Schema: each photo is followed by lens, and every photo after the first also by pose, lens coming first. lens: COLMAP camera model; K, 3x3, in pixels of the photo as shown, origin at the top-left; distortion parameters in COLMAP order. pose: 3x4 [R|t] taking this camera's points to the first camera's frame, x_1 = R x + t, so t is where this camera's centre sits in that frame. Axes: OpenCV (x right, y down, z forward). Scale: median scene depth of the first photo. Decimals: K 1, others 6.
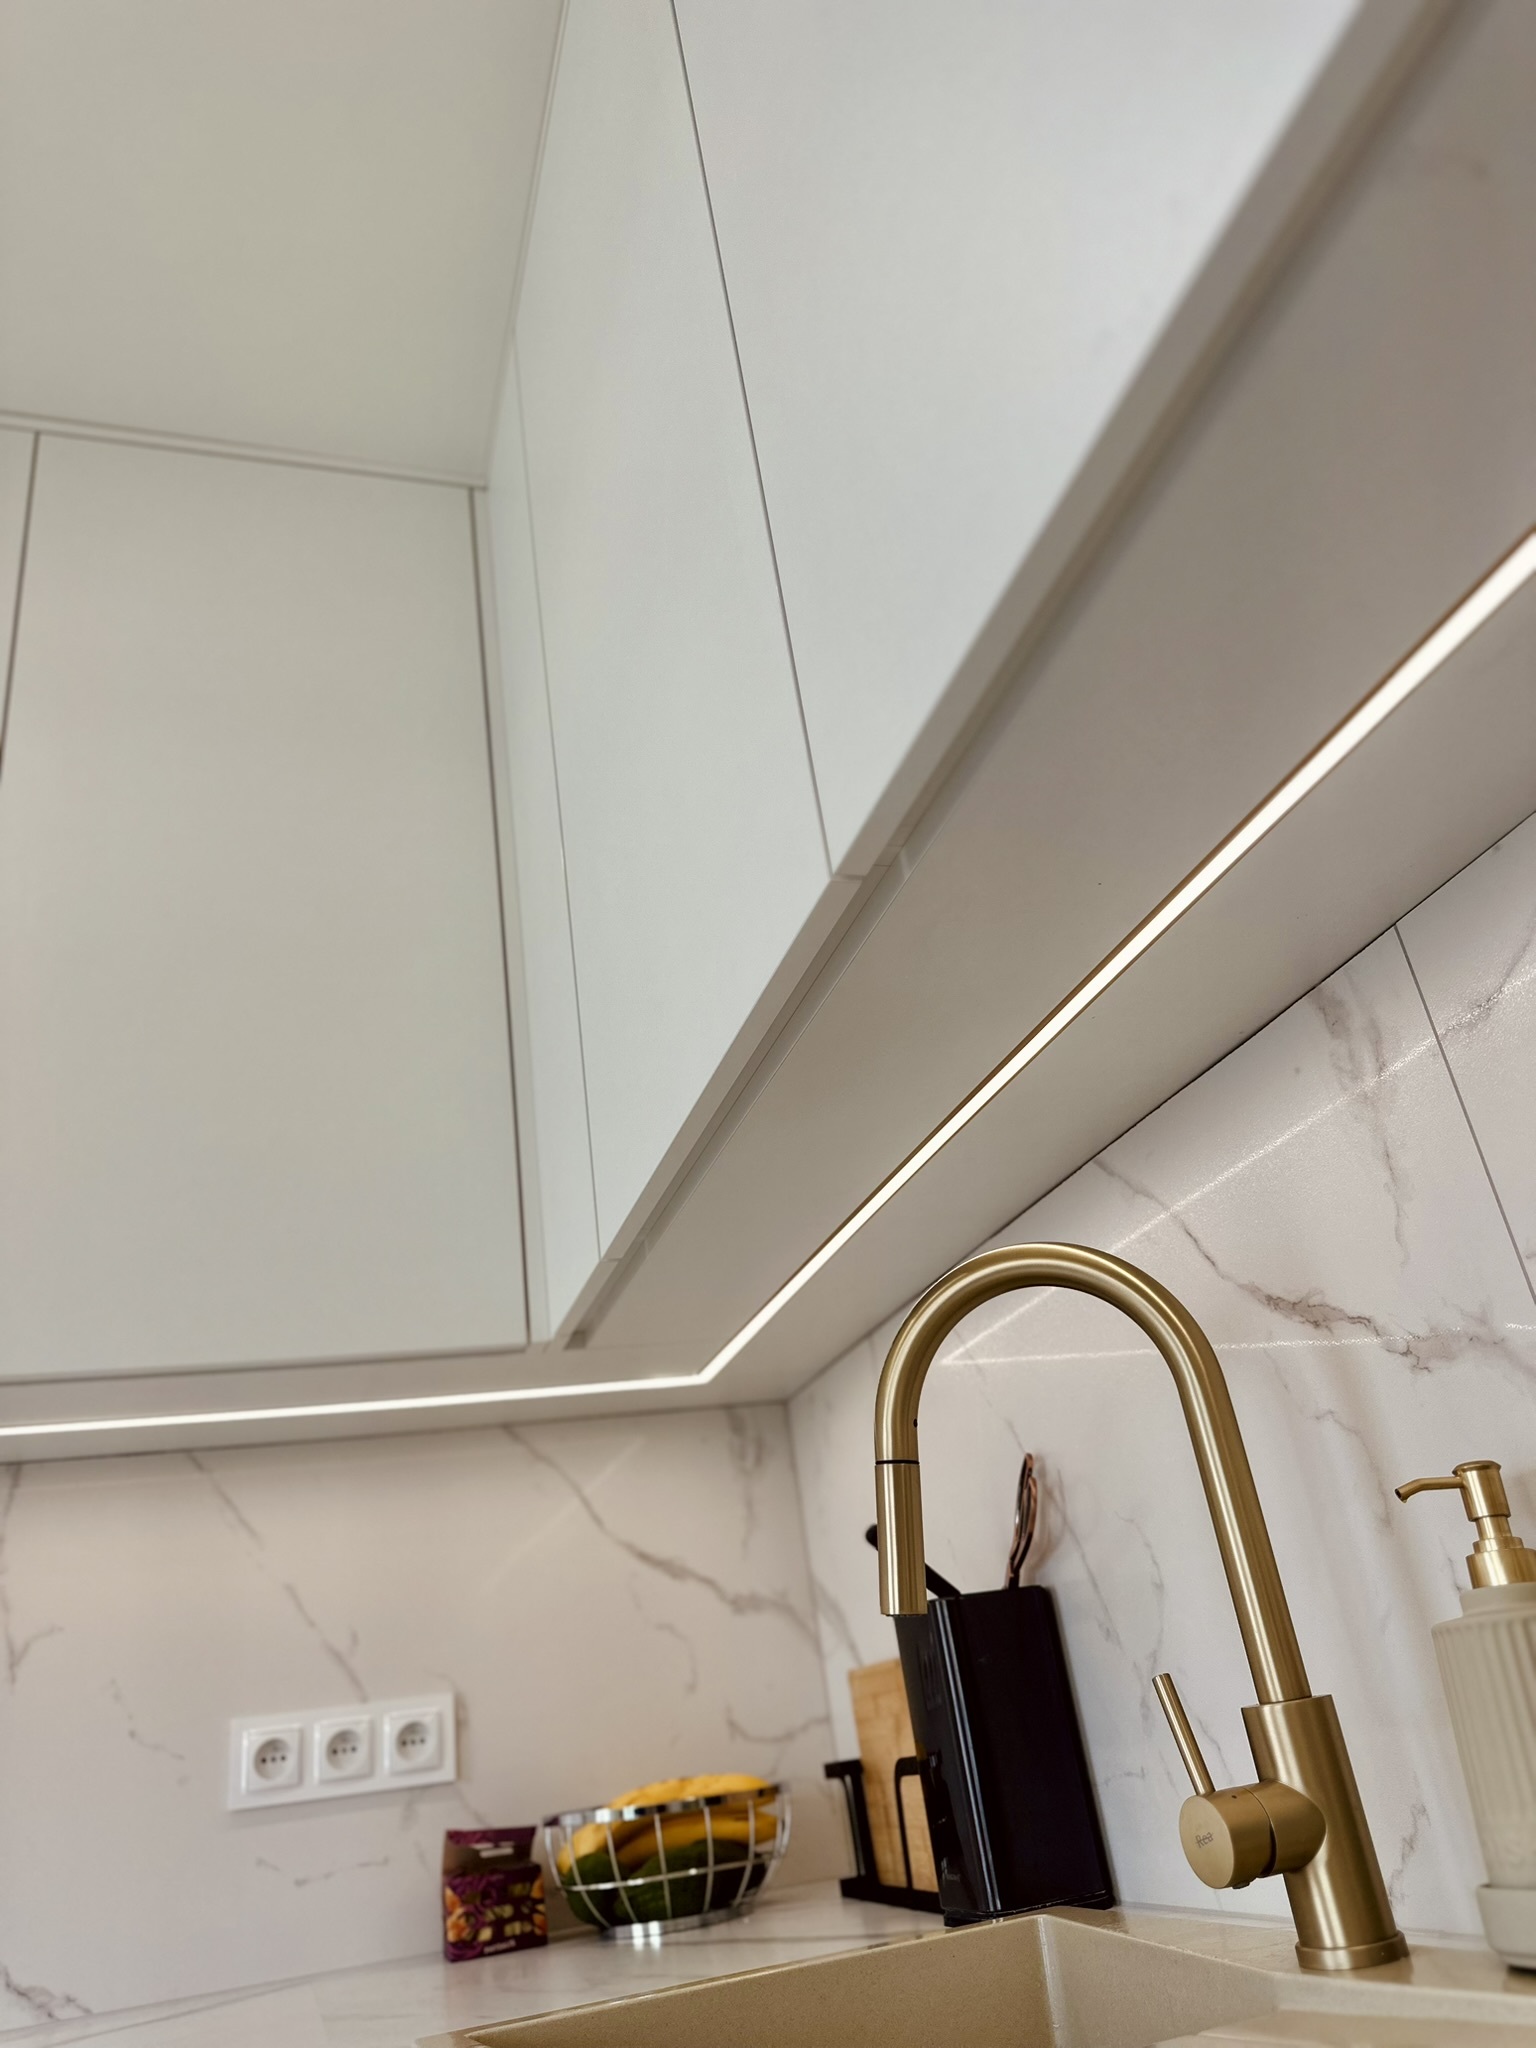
lens RADIAL K [[1438.9, 0, 805.3], [0, 1438.9, 1027.6], [0, 0, 1]] dist [-0.021260, -0.000237]
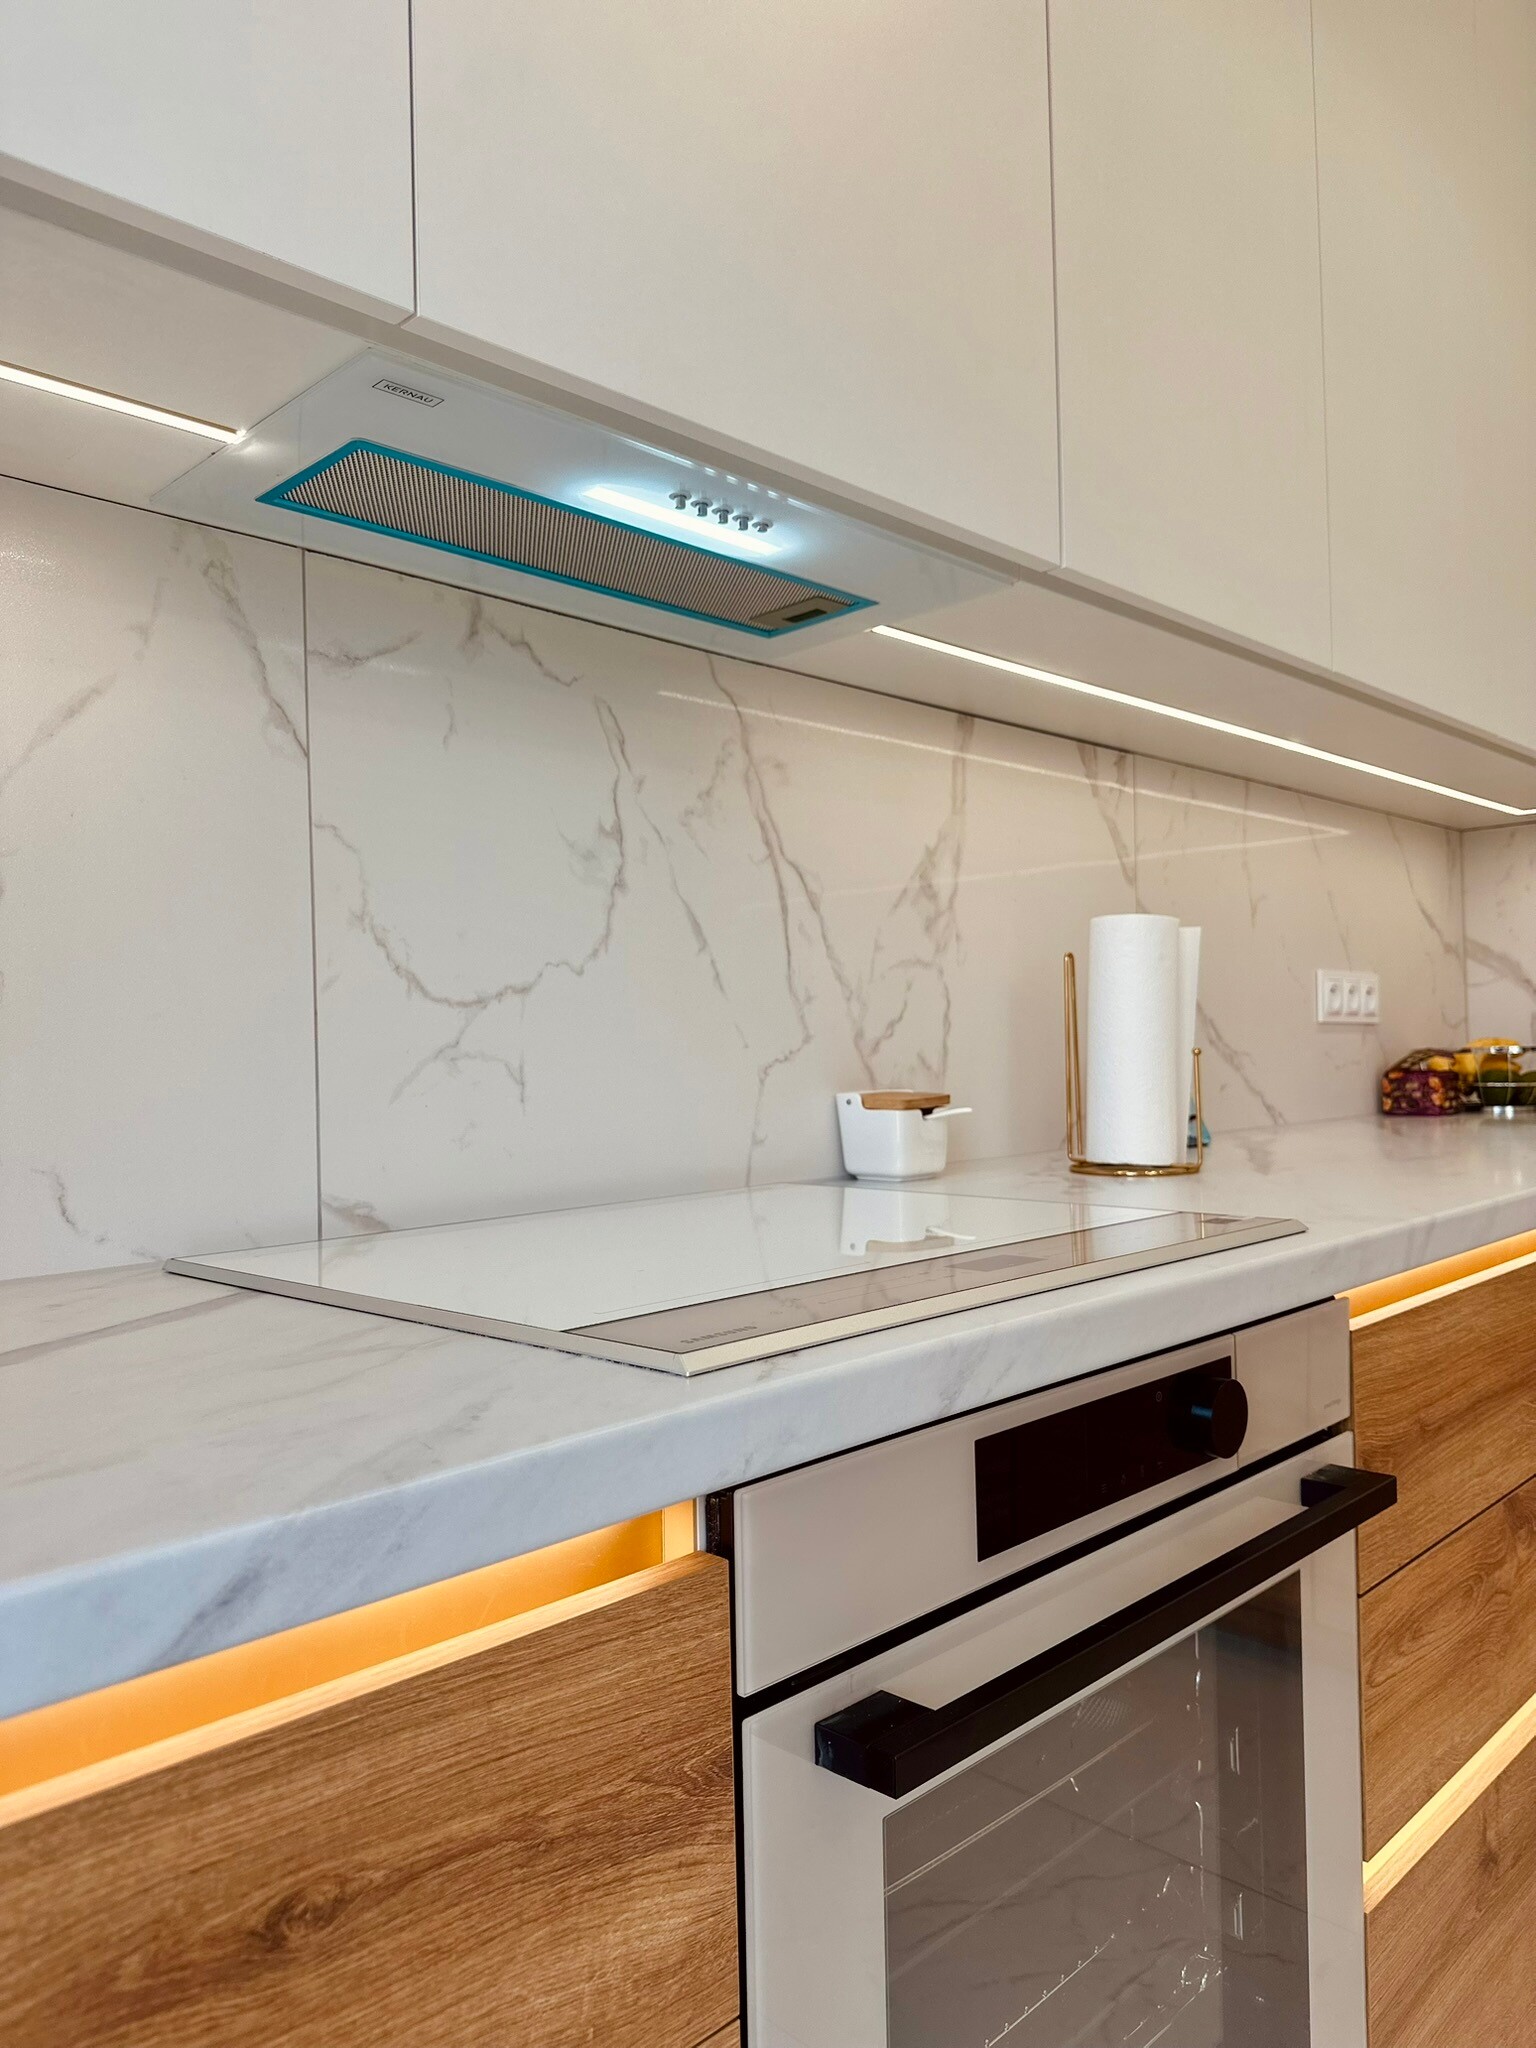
lens RADIAL K [[1446.5, 0, 771.5], [0, 1446.5, 1024.5], [0, 0, 1]] dist [0.071895, -0.095036]
pose [[0.883848, 0.126996, 0.450205, -2.292563], [-0.291398, 0.902363, 0.317534, 0.296709], [-0.365923, -0.411841, 0.834558, -0.175631]]
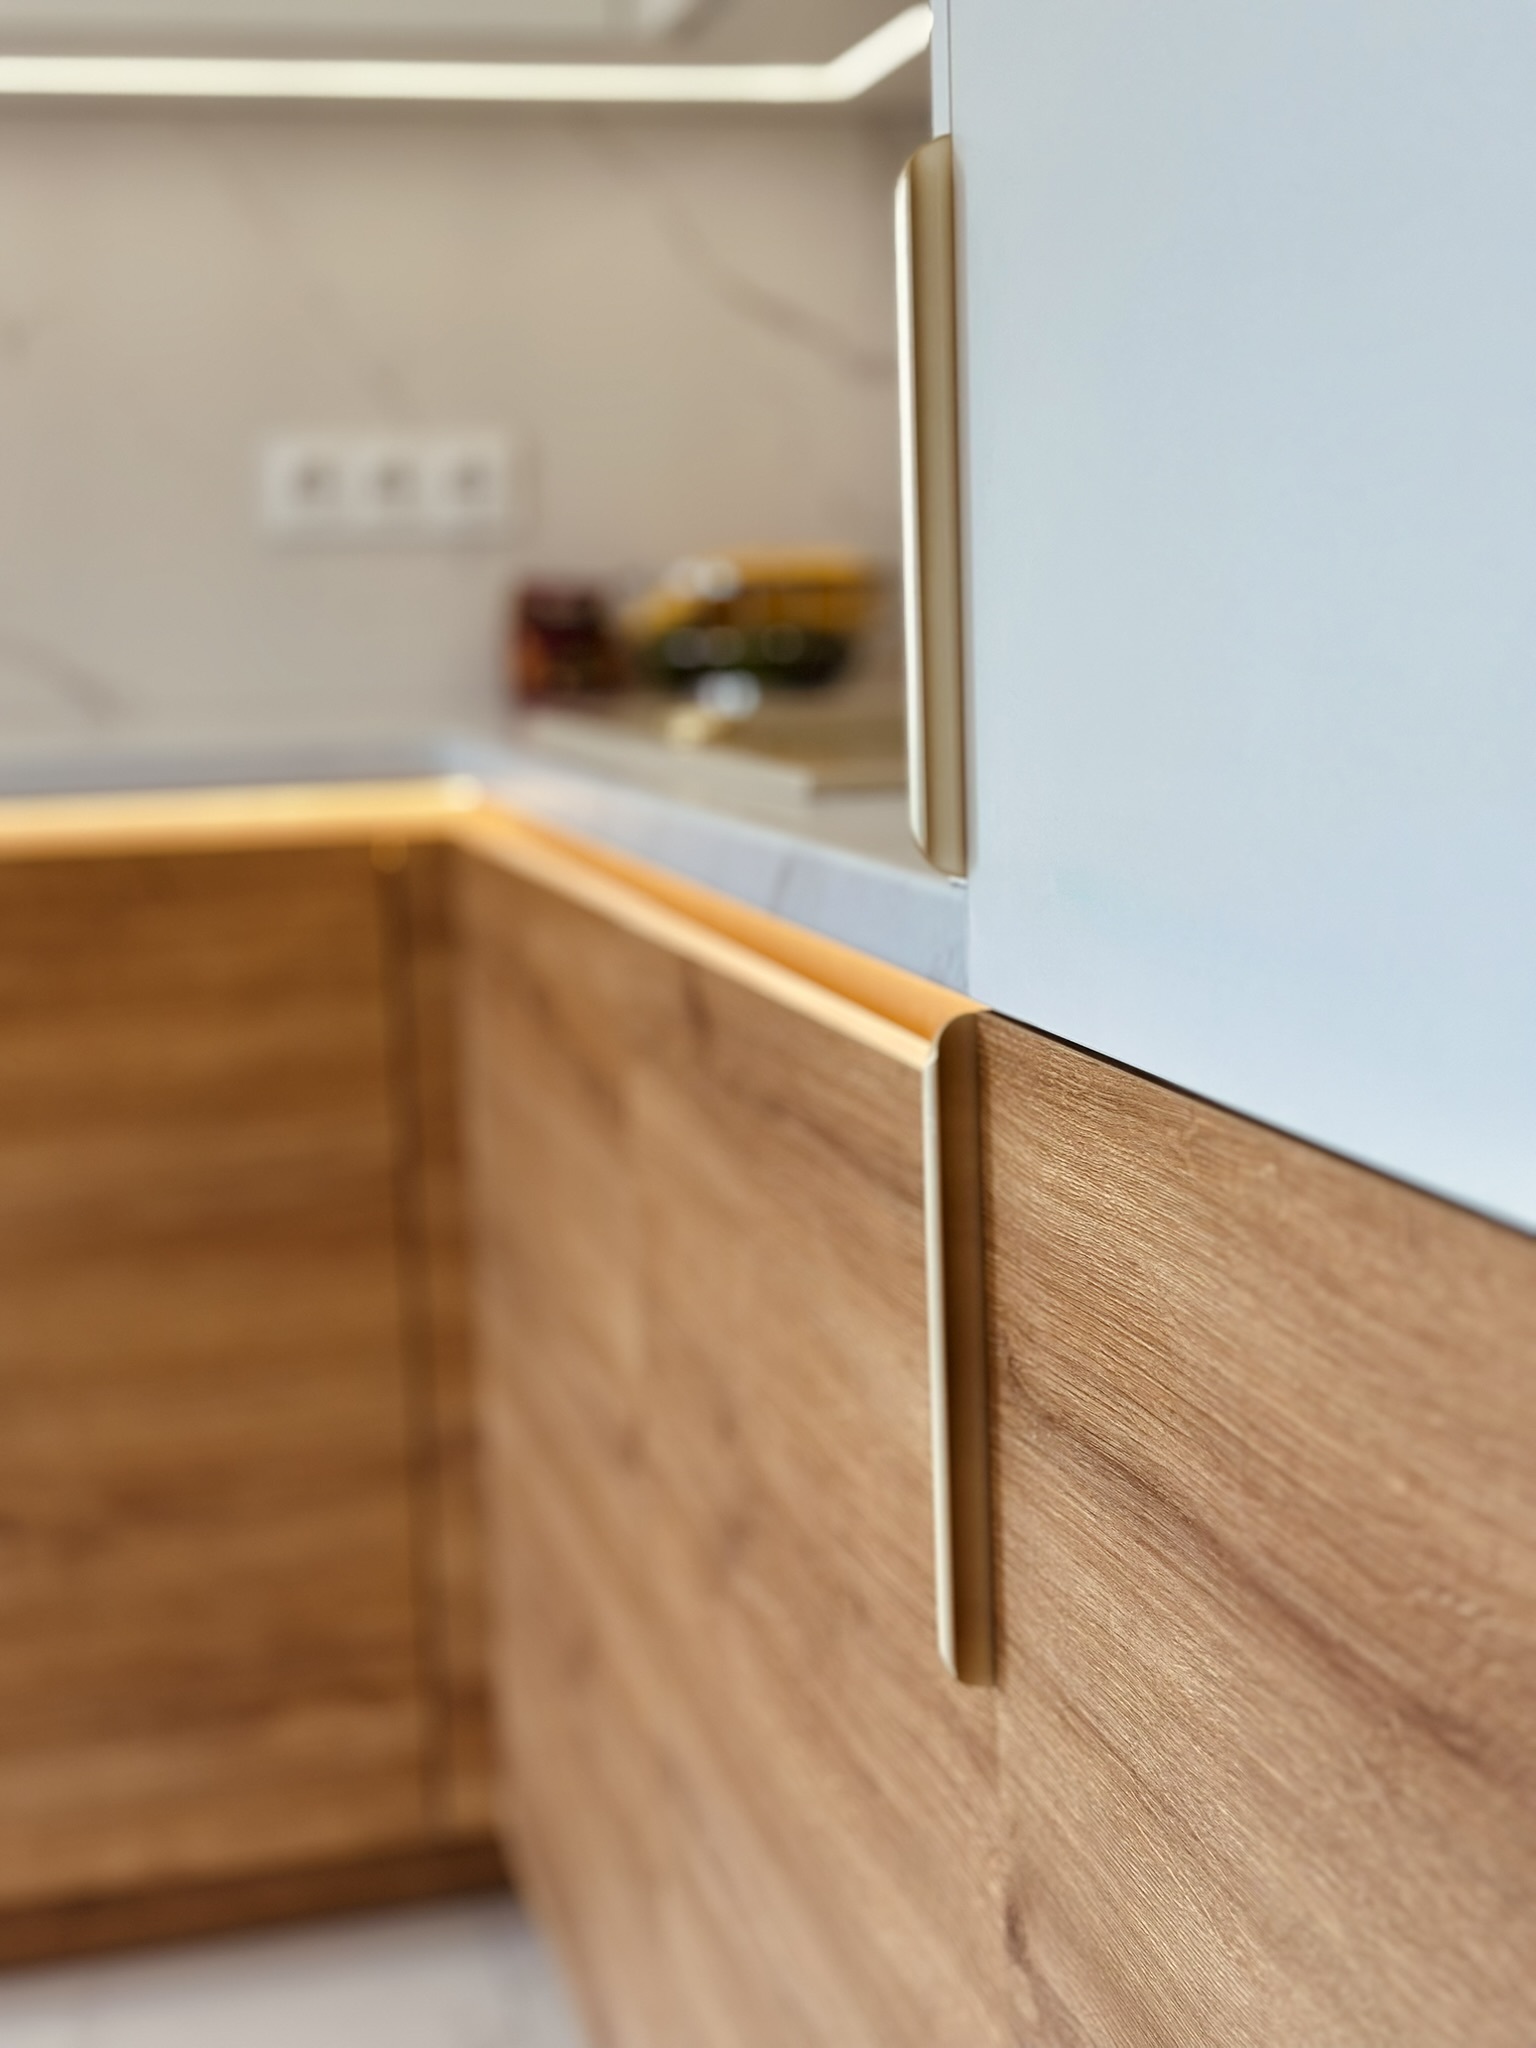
lens RADIAL K [[2854.5, 0, 768.3], [0, 2854.5, 1036.3], [0, 0, 1]] dist [0.152689, -0.102371]
pose [[0.991696, 0.115441, -0.056686, 0.062054], [-0.061630, 0.813437, 0.578379, -0.351798], [0.112879, -0.570082, 0.813797, -0.839349]]
